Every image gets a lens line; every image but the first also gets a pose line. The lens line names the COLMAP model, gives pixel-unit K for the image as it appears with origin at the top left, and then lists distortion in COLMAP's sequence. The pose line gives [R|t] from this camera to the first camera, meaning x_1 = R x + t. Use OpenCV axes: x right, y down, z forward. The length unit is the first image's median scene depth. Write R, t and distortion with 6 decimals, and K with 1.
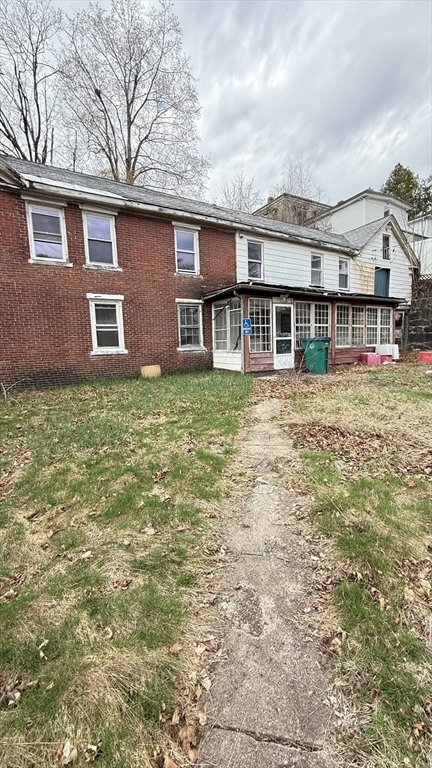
lens RADIAL K [[307.1, 0, 217.5], [0, 307.1, 385.1], [0, 0, 1]] dist [-0.004329, -0.000061]
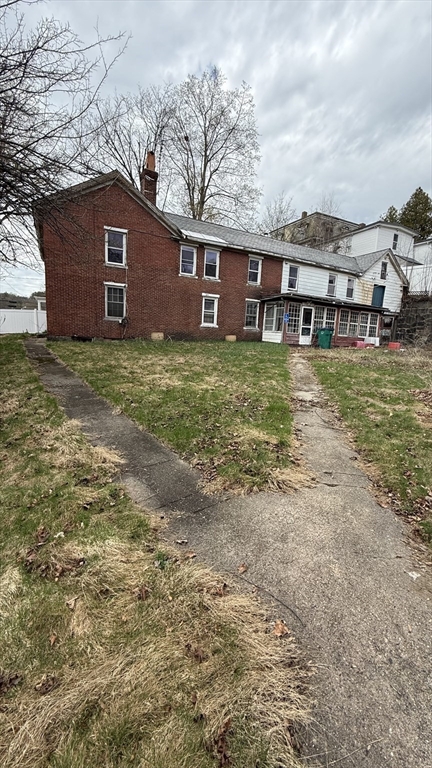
lens RADIAL K [[307.1, 0, 213.5], [0, 307.1, 384.0], [0, 0, 1]] dist [-0.004329, -0.000061]
pose [[0.994343, 0.093586, -0.050228, -0.170619], [-0.091946, 0.995182, 0.034027, 0.143281], [0.053170, -0.029217, 0.998158, -0.691420]]
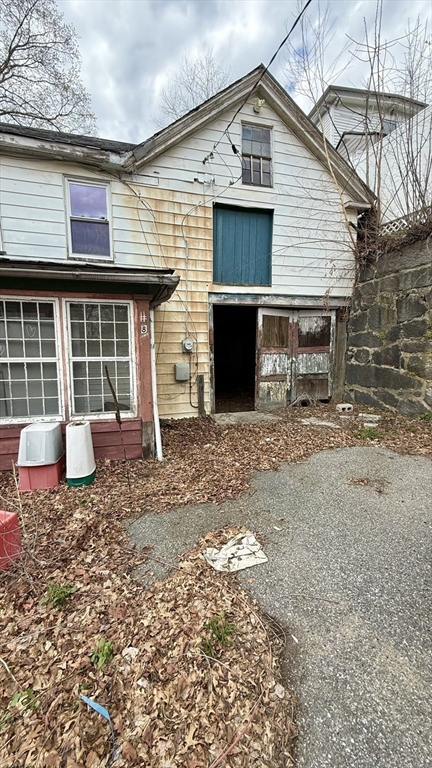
lens RADIAL K [[307.1, 0, 217.0], [0, 307.1, 384.0], [0, 0, 1]] dist [-0.004329, -0.000061]
pose [[0.965280, 0.055012, -0.255359, 0.875984], [-0.057430, 0.998348, -0.002015, -0.200347], [0.254827, 0.016610, 0.966844, 0.842875]]
